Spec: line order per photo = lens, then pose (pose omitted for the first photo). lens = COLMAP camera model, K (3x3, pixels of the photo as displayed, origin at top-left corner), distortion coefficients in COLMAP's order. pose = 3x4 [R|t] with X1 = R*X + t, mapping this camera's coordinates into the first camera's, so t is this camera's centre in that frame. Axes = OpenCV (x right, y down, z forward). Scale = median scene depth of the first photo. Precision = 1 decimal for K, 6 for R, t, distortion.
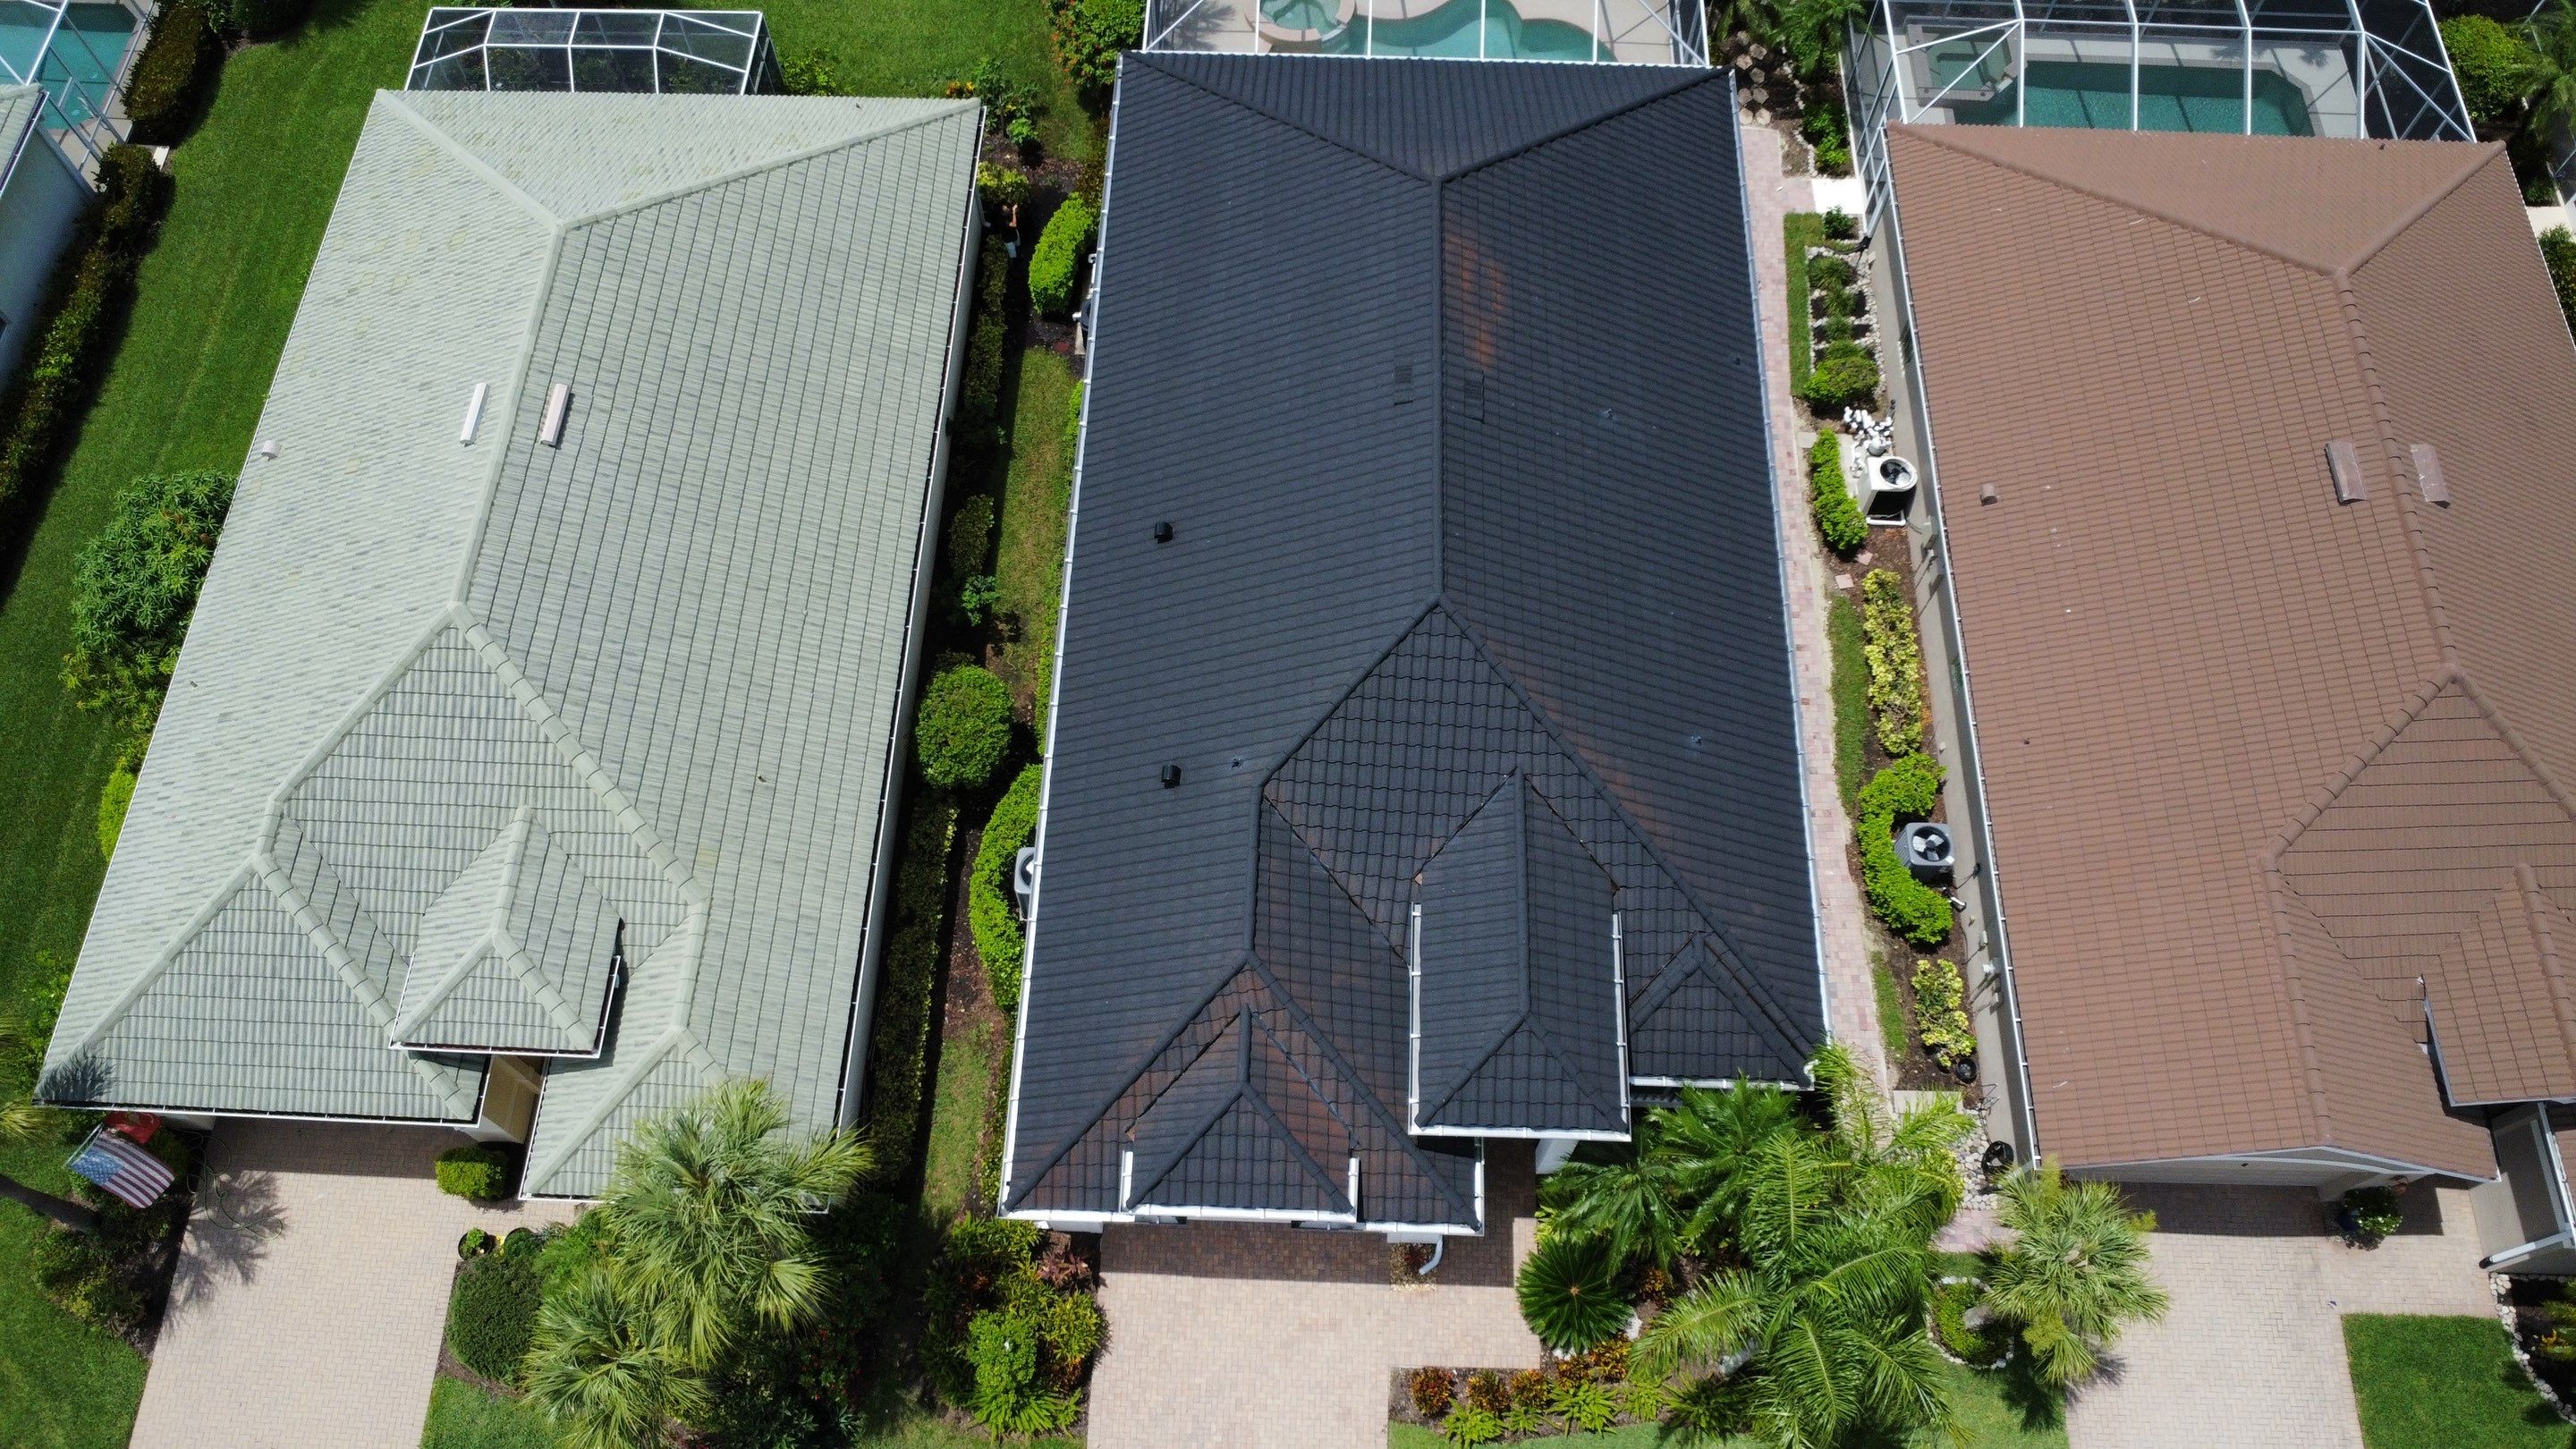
lens RADIAL K [[1890.1, 0, 1279.1], [0, 1890.1, 722.8], [0, 0, 1]] dist [-0.023861, -0.024859]
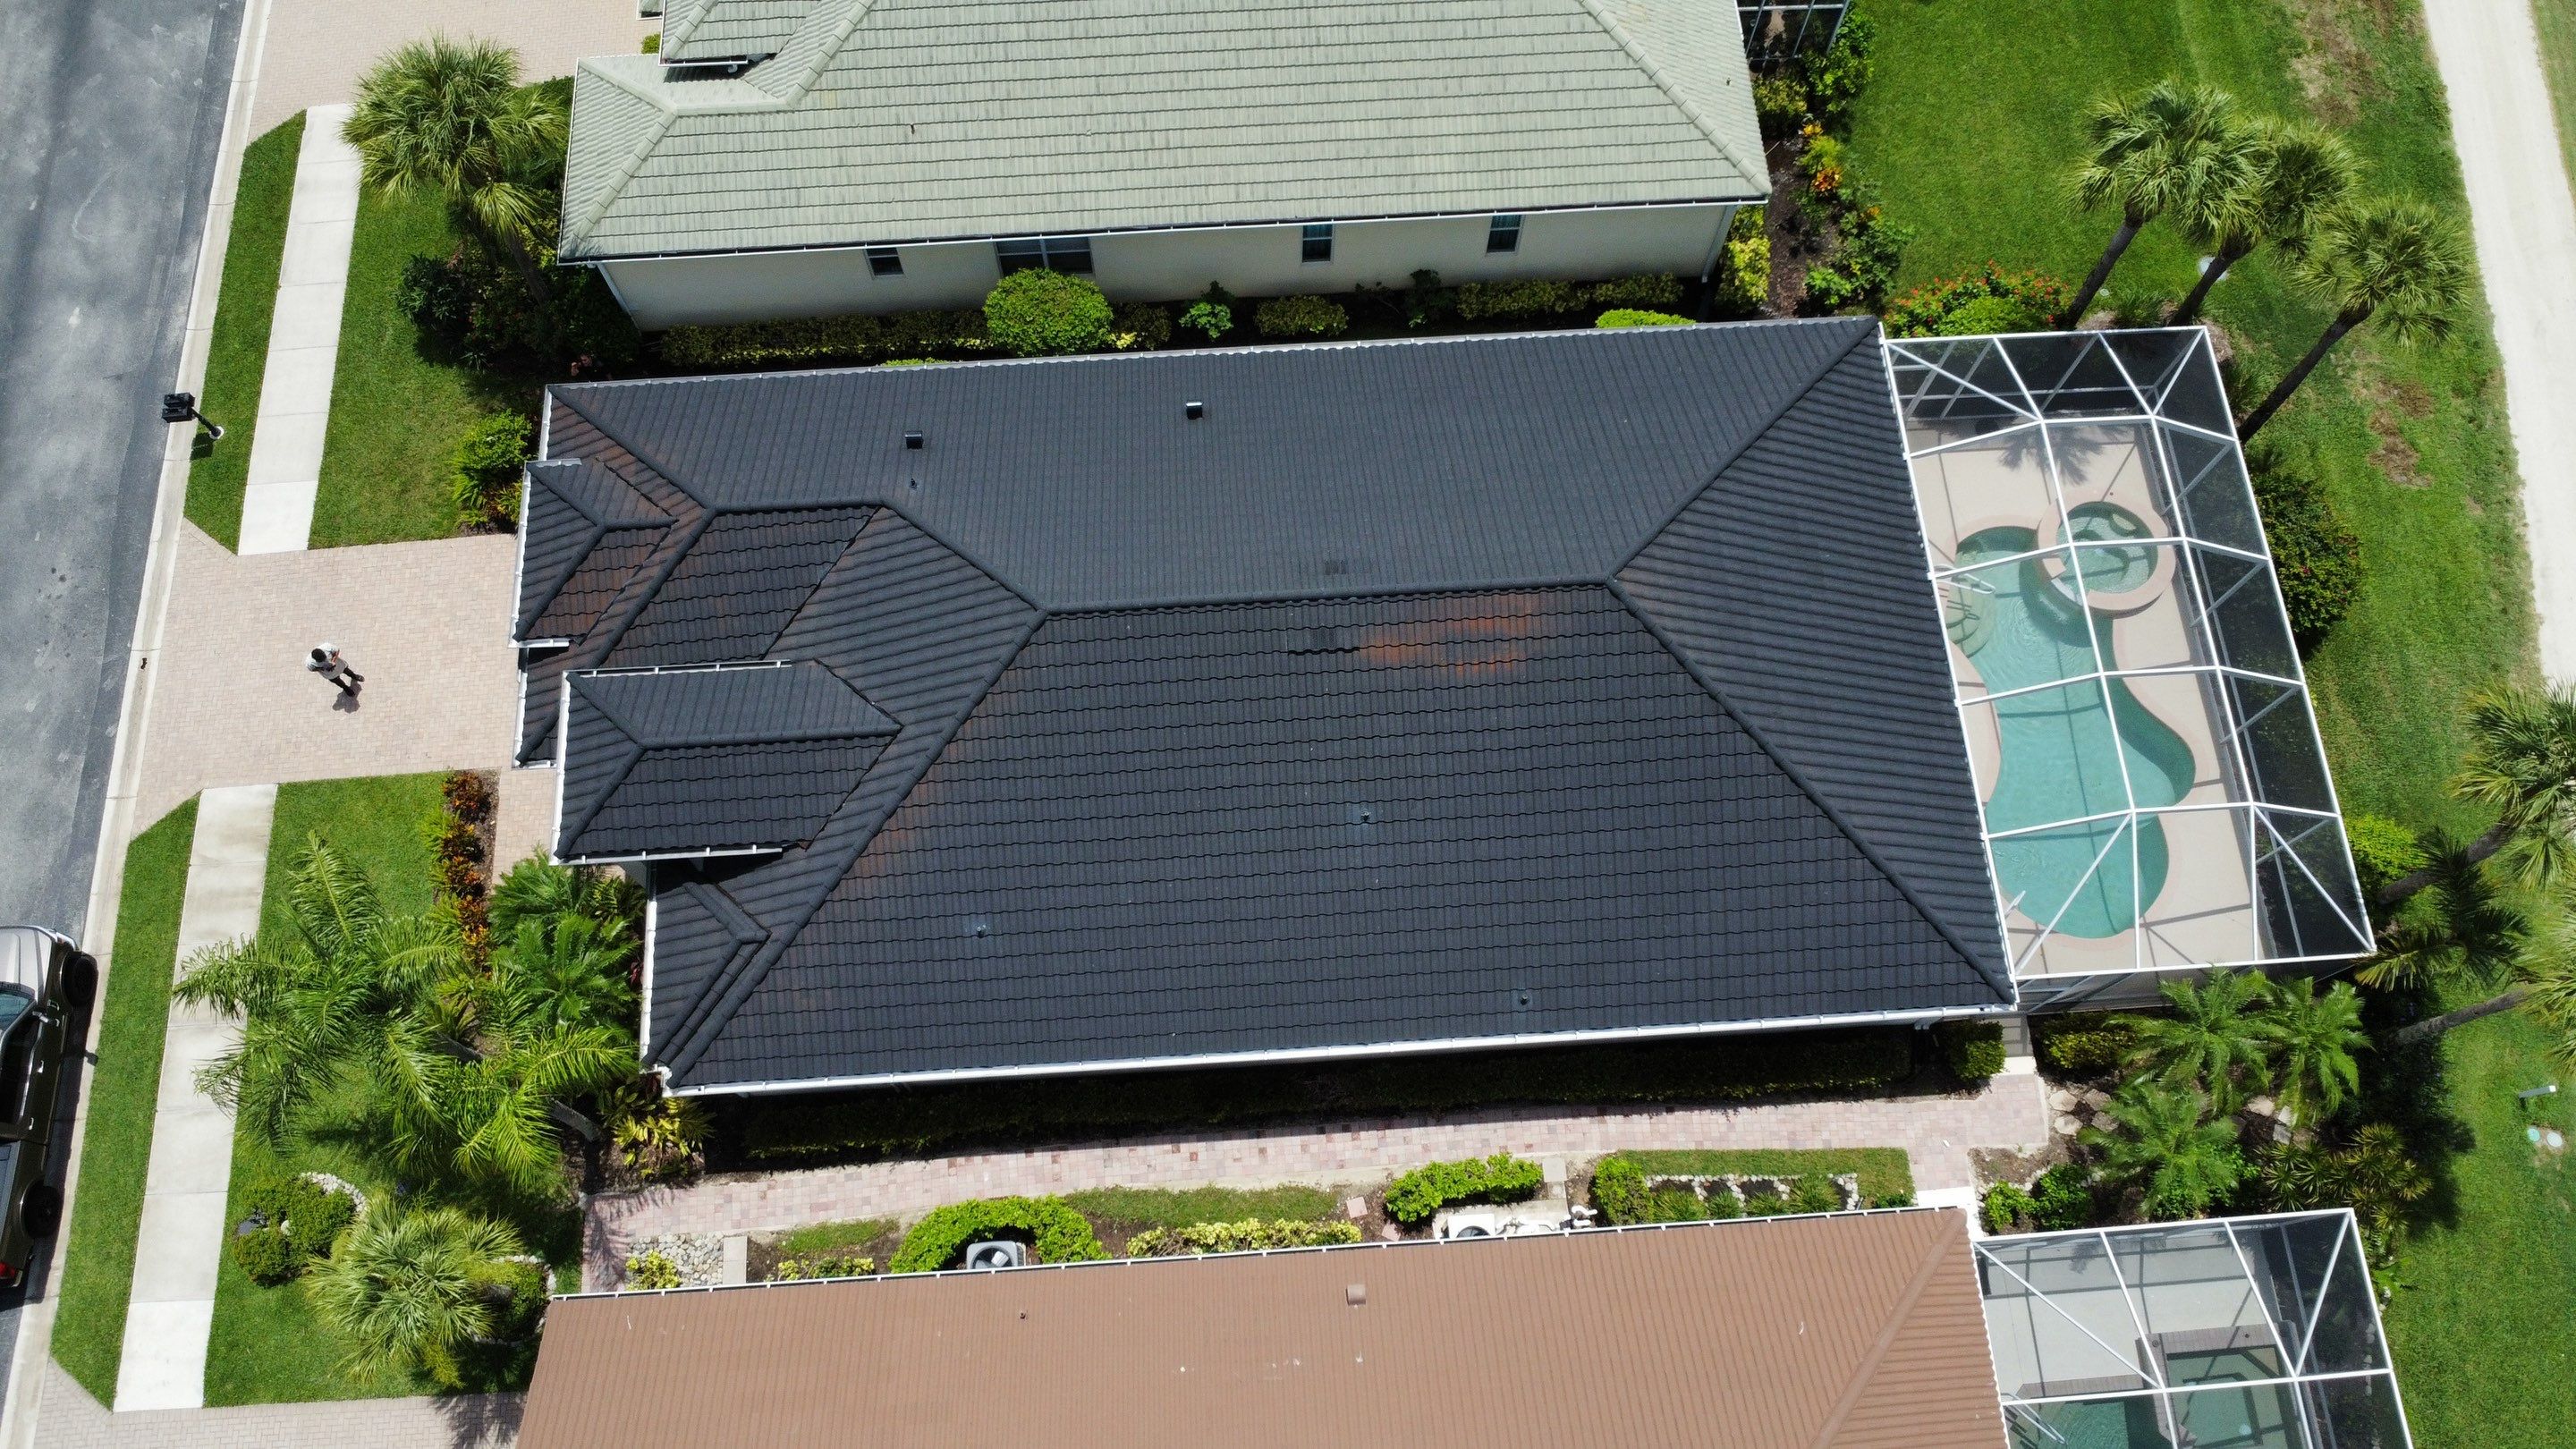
lens RADIAL K [[1890.1, 0, 1279.1], [0, 1890.1, 722.8], [0, 0, 1]] dist [-0.023861, -0.024859]
pose [[0.098248, 0.930131, -0.353842, 0.434059], [-0.889052, 0.241796, 0.388743, -0.471686], [0.447139, 0.276391, 0.850691, 0.216930]]
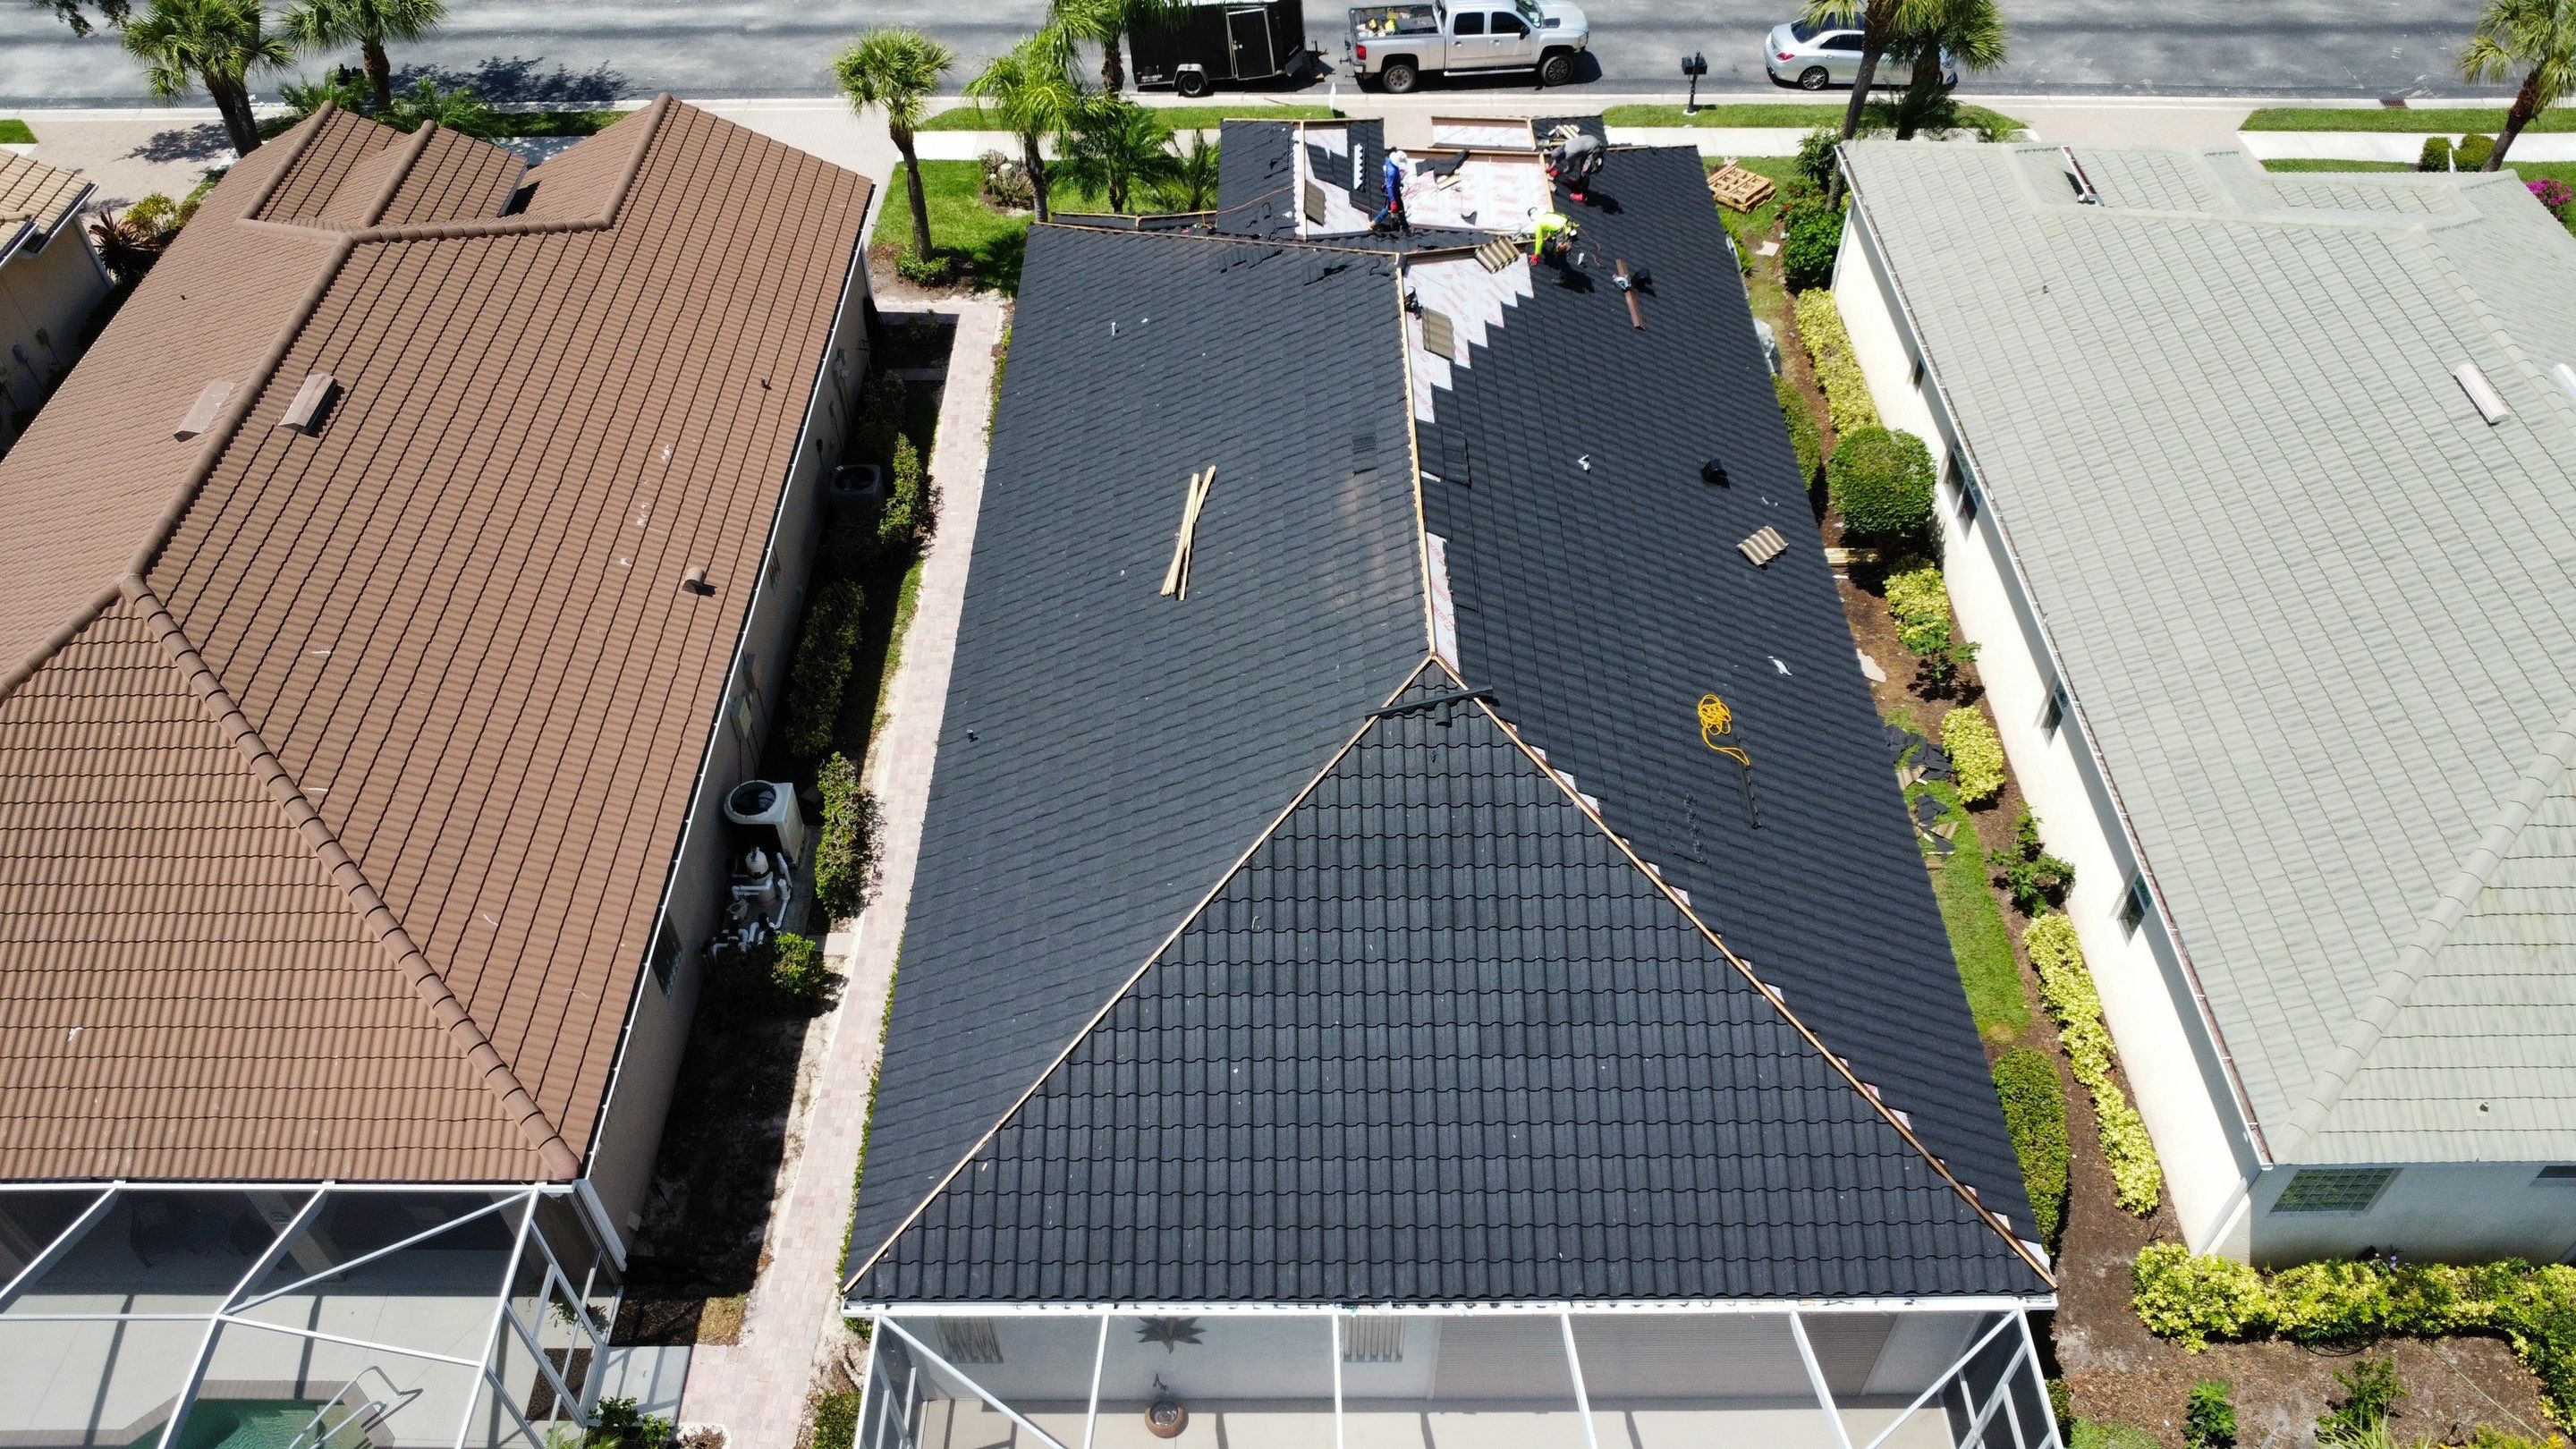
lens RADIAL K [[1890.1, 0, 1279.1], [0, 1890.1, 722.8], [0, 0, 1]] dist [-0.023861, -0.024859]
pose [[-0.999278, 0.031015, -0.021935, 0.150875], [-0.030610, -0.315435, 0.948454, -0.900879], [0.022497, 0.948440, 0.316156, 0.812860]]
